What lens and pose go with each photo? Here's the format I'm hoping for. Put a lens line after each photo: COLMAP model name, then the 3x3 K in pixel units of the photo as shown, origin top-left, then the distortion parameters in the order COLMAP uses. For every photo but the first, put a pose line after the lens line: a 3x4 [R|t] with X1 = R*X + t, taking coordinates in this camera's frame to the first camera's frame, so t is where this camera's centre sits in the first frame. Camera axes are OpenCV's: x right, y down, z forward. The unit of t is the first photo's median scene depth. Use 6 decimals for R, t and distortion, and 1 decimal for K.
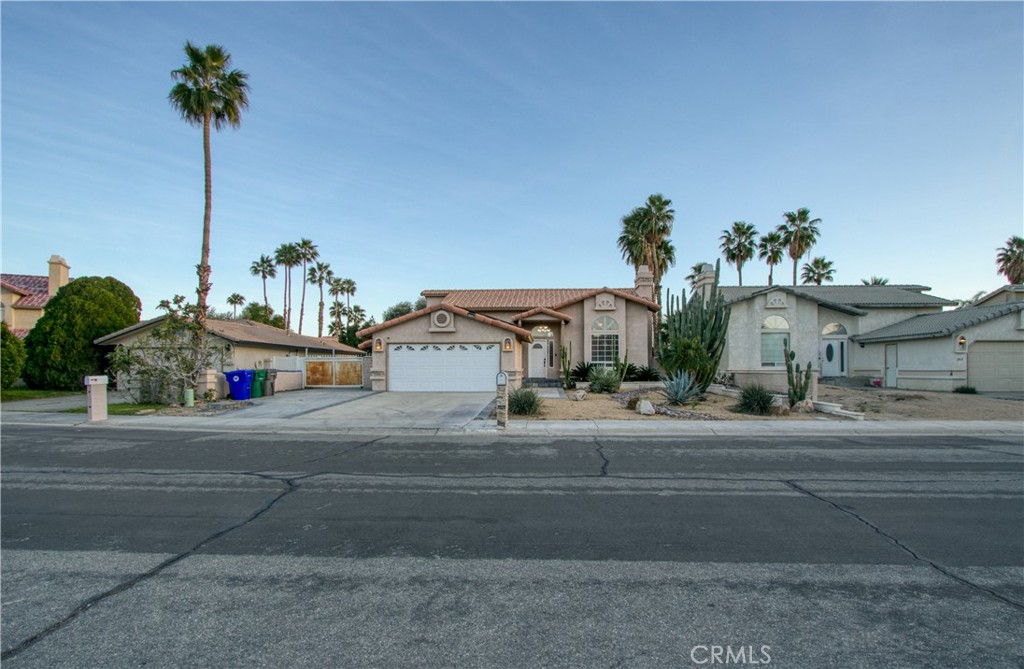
lens RADIAL K [[472.8, 0, 511.4], [0, 472.8, 366.9], [0, 0, 1]] dist [-0.016542, -0.000613]
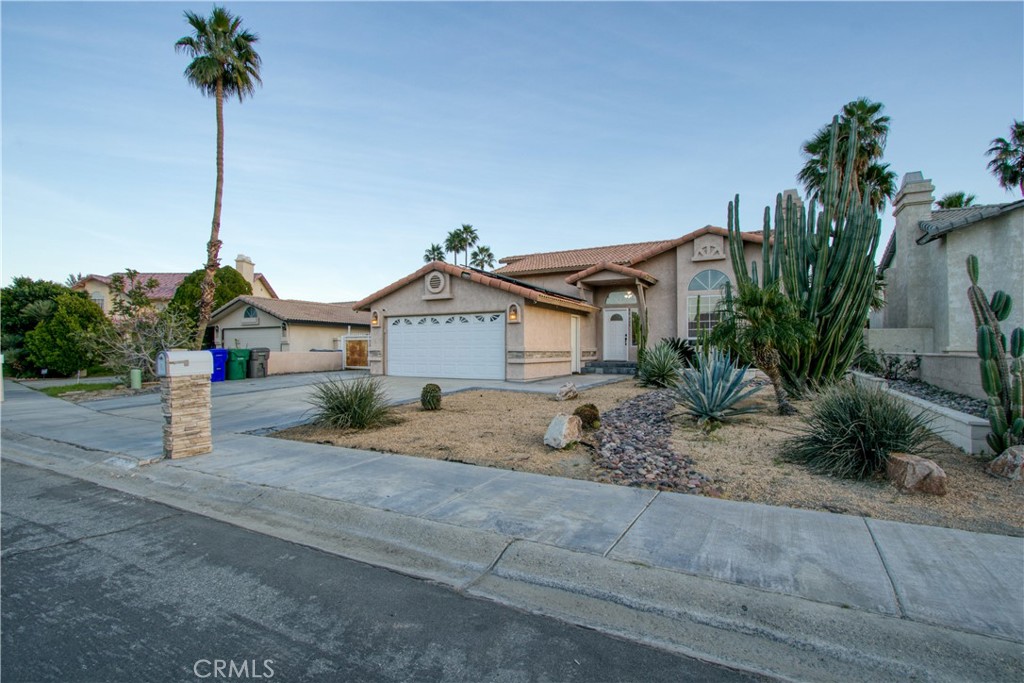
lens RADIAL K [[469.6, 0, 502.2], [0, 469.6, 343.4], [0, 0, 1]] dist [-0.010843, 0.001076]
pose [[0.909582, -0.005020, -0.415493, 0.221988], [0.001674, 0.999963, -0.008418, 0.002976], [0.415520, 0.006961, 0.909557, 0.294962]]
